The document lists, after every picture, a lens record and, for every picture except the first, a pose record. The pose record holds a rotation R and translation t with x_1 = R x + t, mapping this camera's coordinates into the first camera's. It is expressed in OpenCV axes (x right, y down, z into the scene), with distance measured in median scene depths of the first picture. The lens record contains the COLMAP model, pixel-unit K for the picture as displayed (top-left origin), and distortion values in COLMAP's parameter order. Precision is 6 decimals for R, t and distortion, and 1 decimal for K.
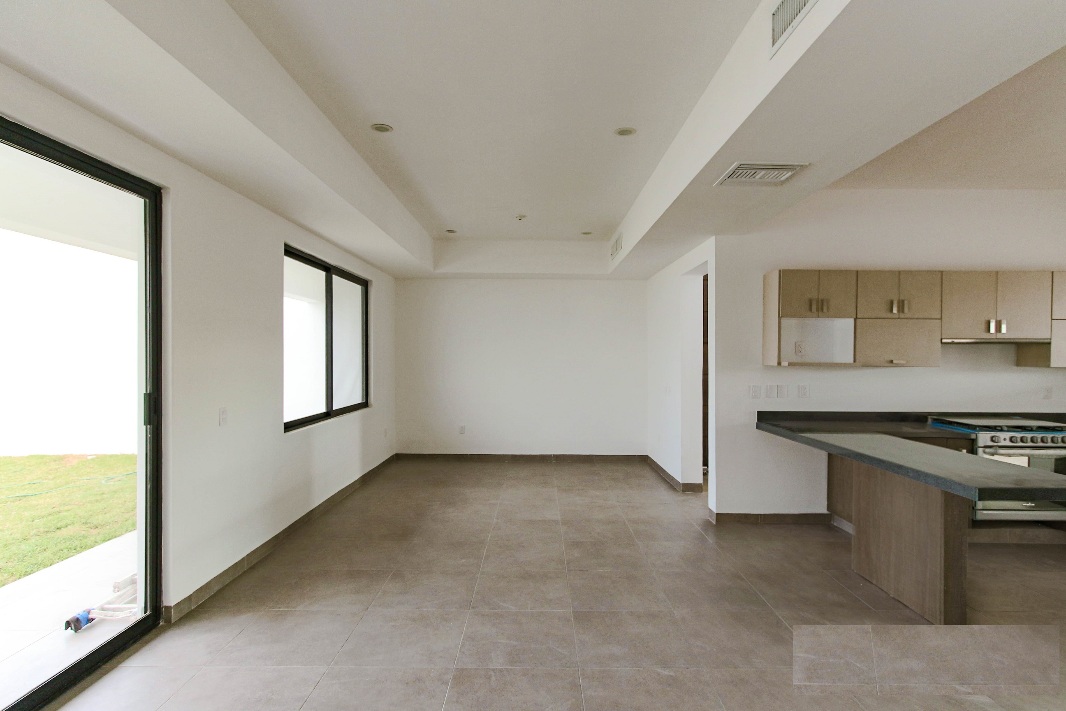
lens RADIAL K [[571.5, 0, 533.0], [0, 571.5, 355.5], [0, 0, 1]] dist [0.001861, 0.000683]
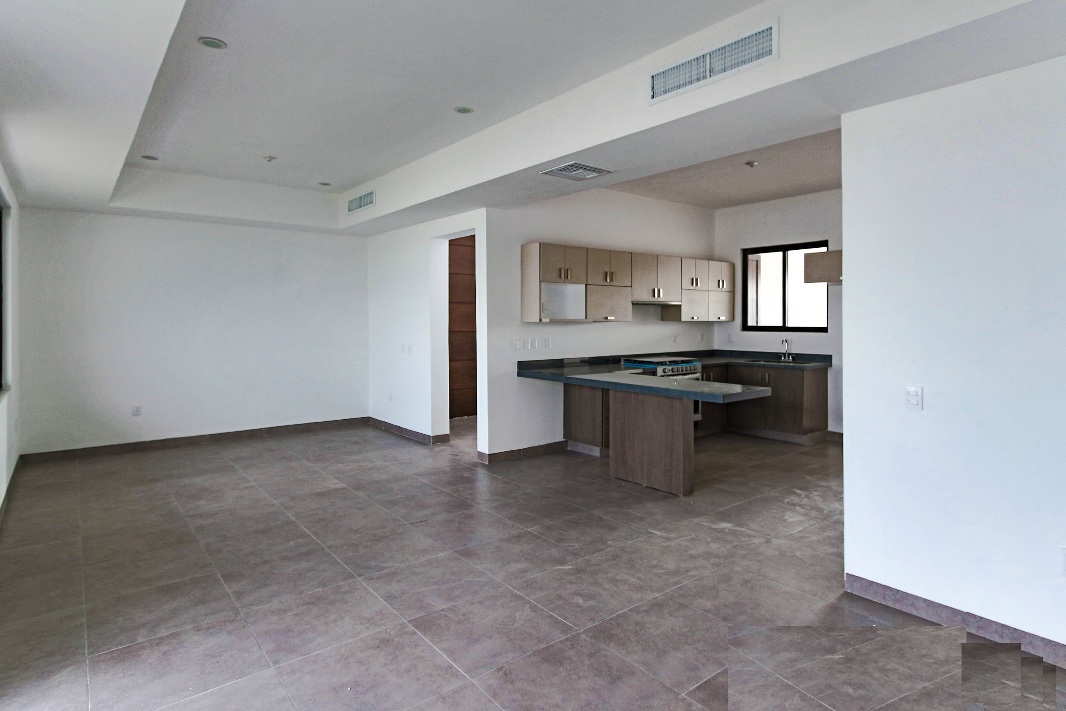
lens RADIAL K [[600.6, 0, 565.8], [0, 600.6, 310.8], [0, 0, 1]] dist [0.002550, -0.000579]
pose [[0.764865, -0.001004, 0.644190, -0.343819], [0.004046, 0.999987, -0.003245, -0.002225], [-0.644178, 0.005089, 0.764858, -0.004501]]
